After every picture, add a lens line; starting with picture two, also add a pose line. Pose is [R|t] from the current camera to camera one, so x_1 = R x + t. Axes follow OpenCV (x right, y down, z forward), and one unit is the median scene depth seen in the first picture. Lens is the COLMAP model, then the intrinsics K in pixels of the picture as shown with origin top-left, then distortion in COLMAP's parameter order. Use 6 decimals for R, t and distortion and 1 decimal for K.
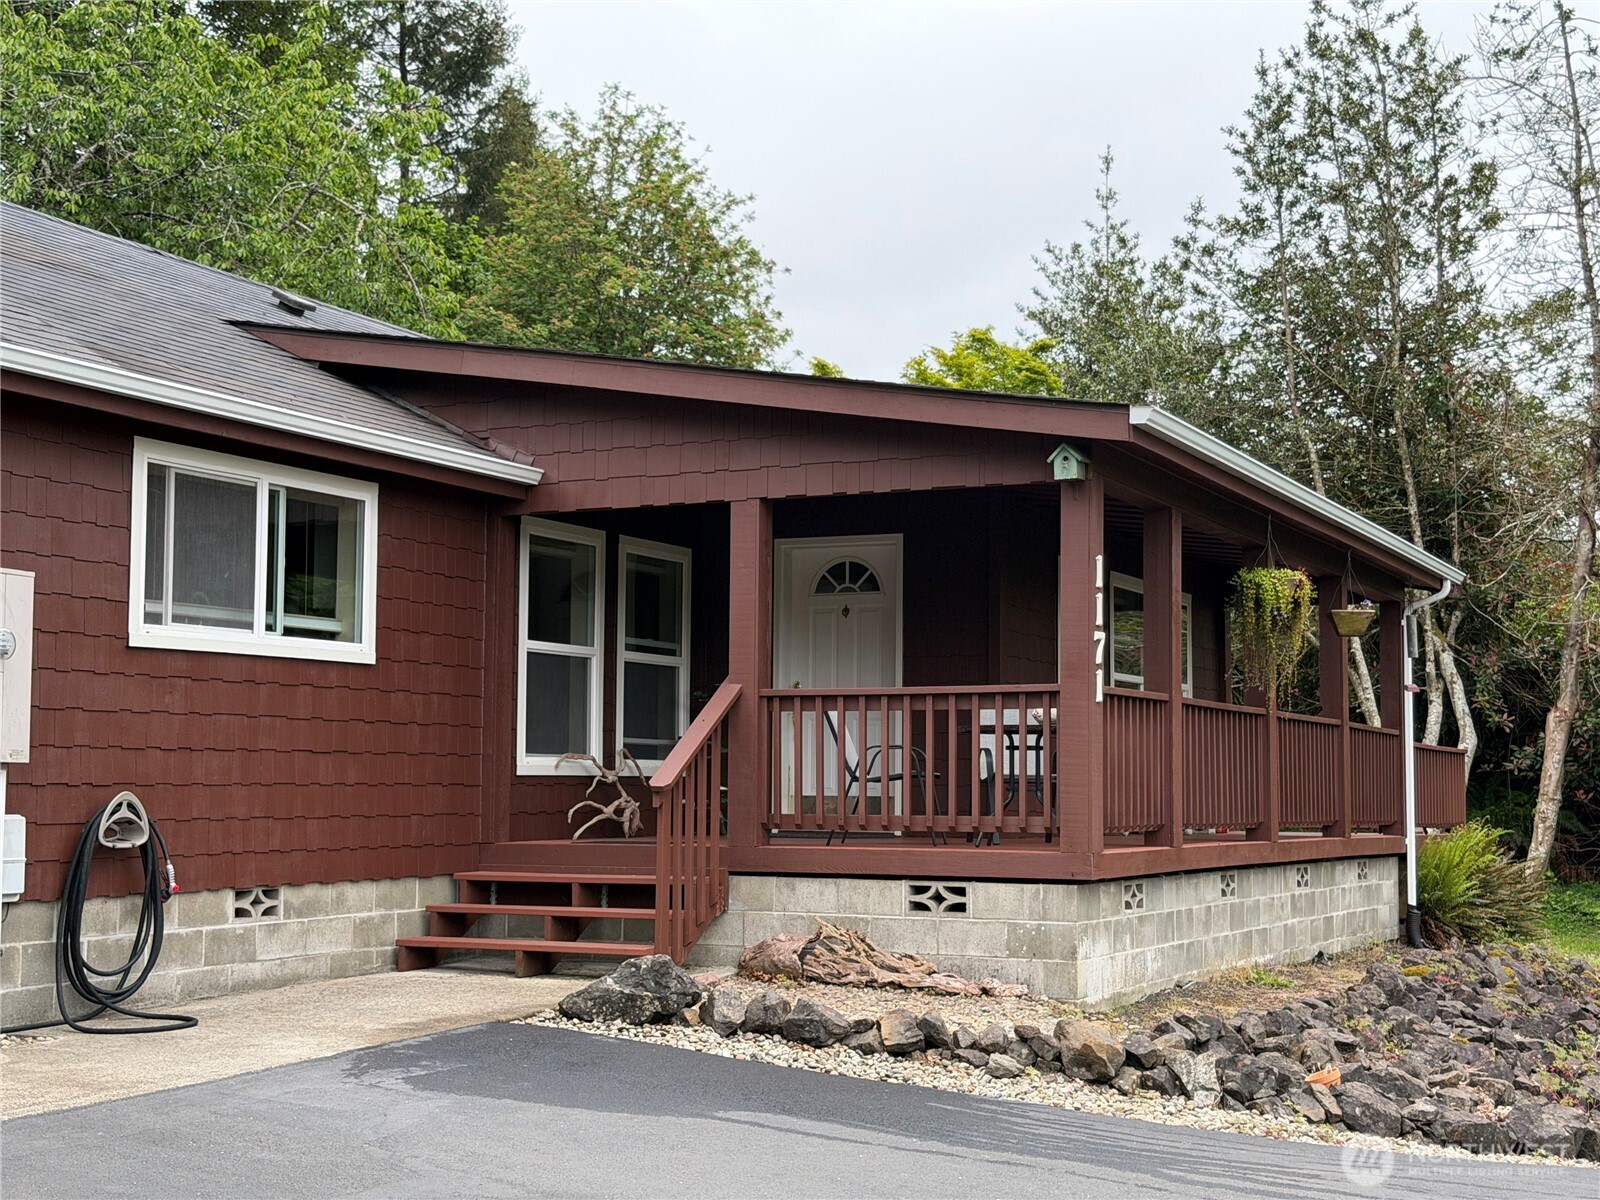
lens RADIAL K [[2222.4, 0, 800.0], [0, 2222.4, 600.0], [0, 0, 1]] dist [0.104886, -0.002138]
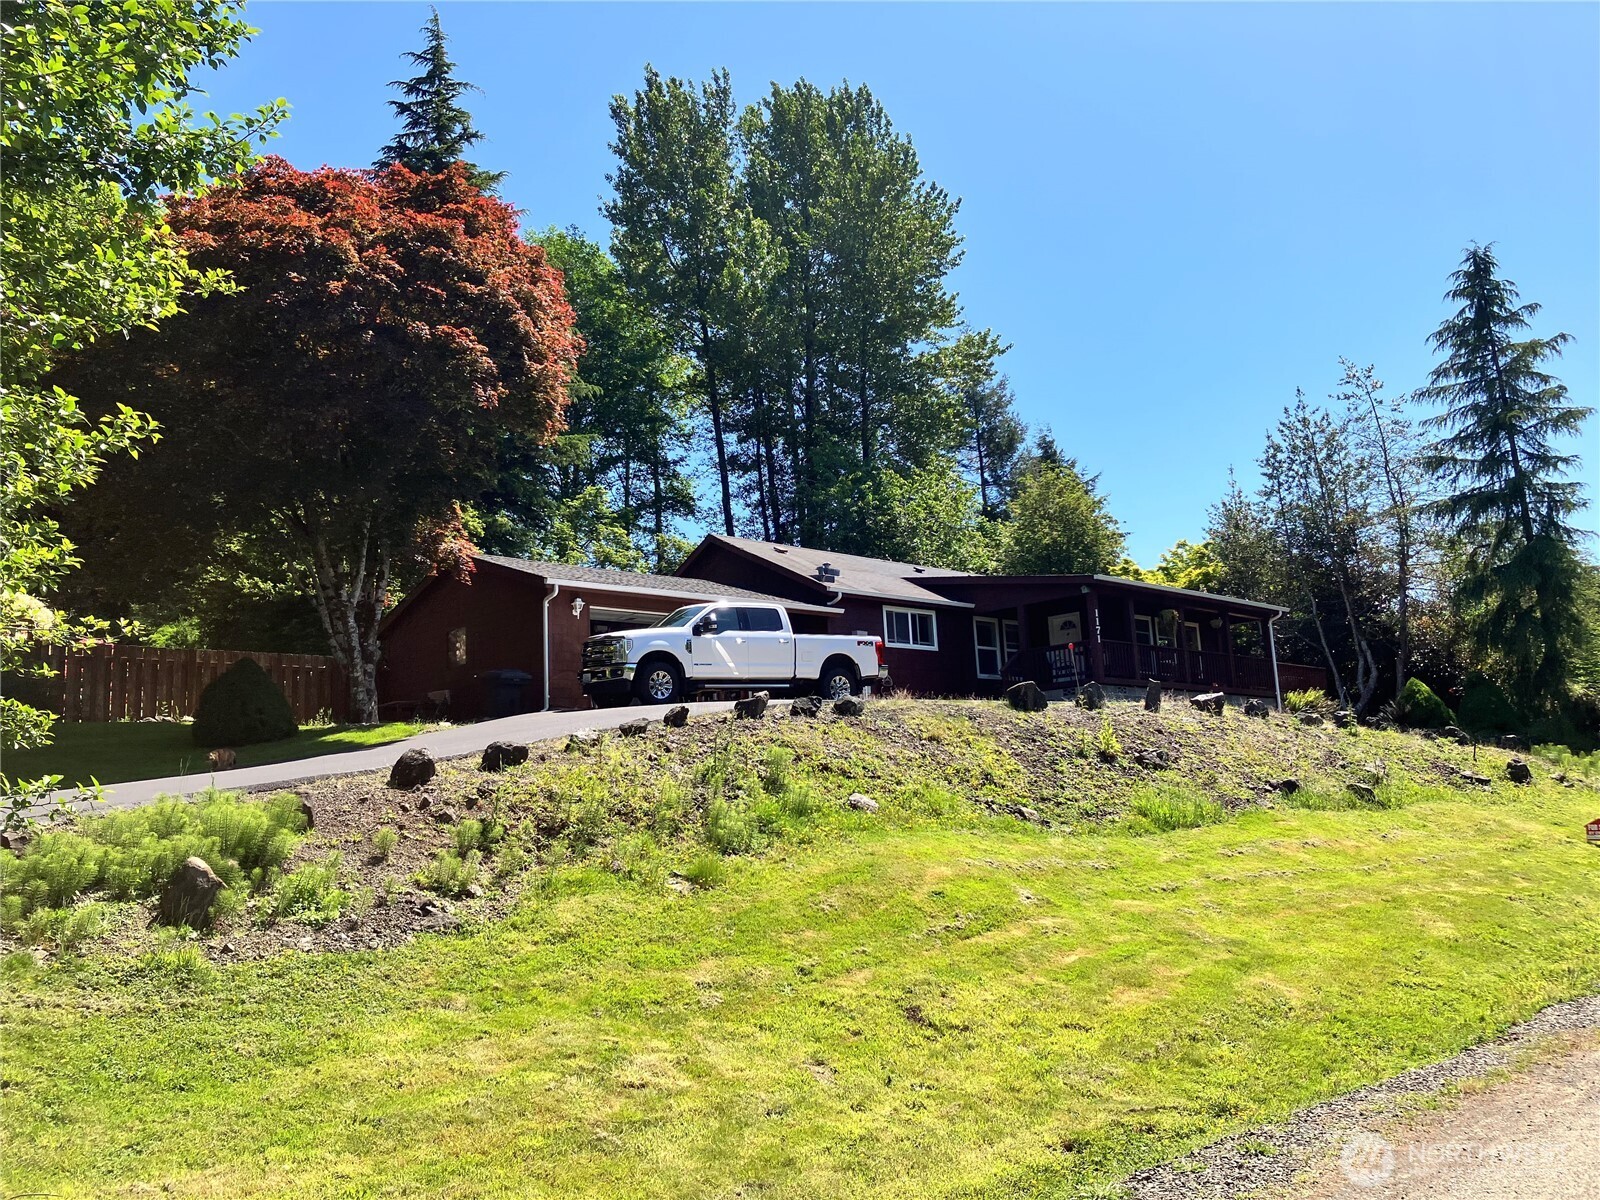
lens RADIAL K [[1304.1, 0, 800.0], [0, 1304.1, 600.0], [0, 0, 1]] dist [0.076926, -0.087762]
pose [[0.932541, -0.106740, -0.344926, 0.365808], [0.079058, 0.992486, -0.093391, 0.118094], [0.352302, 0.059822, 0.933972, -1.217869]]
